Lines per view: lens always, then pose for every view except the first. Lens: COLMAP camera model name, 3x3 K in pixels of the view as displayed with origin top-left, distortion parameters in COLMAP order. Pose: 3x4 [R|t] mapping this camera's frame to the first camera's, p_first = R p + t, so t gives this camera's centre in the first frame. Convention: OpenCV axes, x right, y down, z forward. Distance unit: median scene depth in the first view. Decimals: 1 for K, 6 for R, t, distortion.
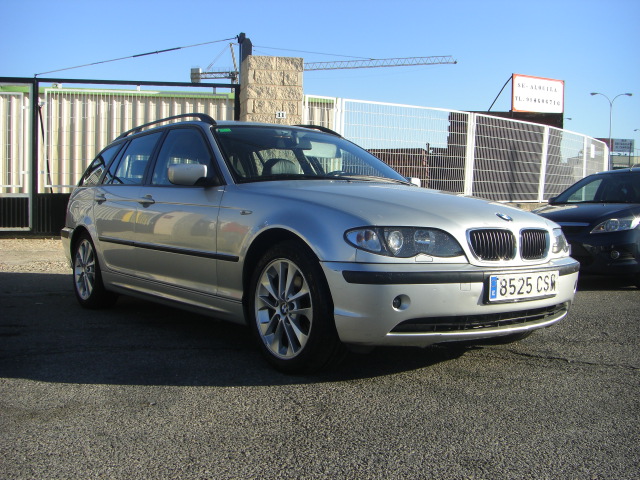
lens RADIAL K [[761.7, 0, 320.0], [0, 761.7, 240.0], [0, 0, 1]] dist [-0.251025, 0.359003]
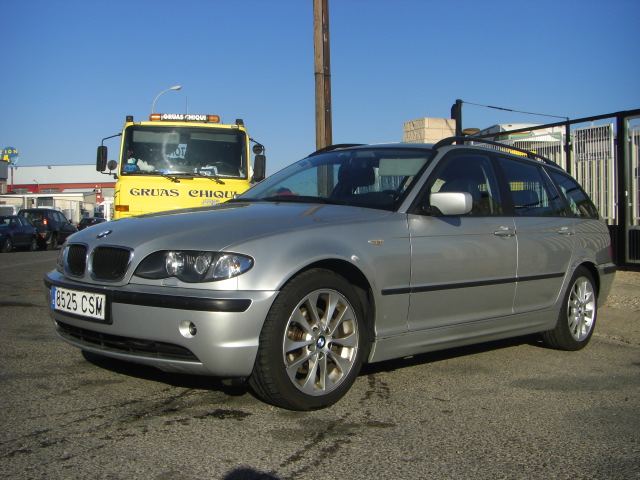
lens RADIAL K [[761.7, 0, 320.0], [0, 761.7, 240.0], [0, 0, 1]] dist [-0.251025, 0.359003]
pose [[0.116521, 0.004029, -0.993180, 1.298583], [-0.060990, 0.998134, -0.003106, -0.038558], [0.991314, 0.060936, 0.116549, 1.205987]]
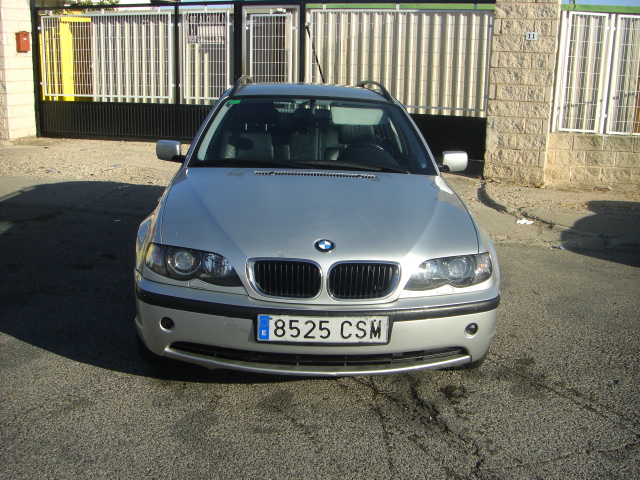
lens RADIAL K [[761.7, 0, 320.0], [0, 761.7, 240.0], [0, 0, 1]] dist [-0.251025, 0.359003]
pose [[0.818180, 0.140887, -0.557433, 0.756992], [-0.046709, 0.982596, 0.179785, -0.202261], [0.573061, -0.121060, 0.810522, 0.291743]]
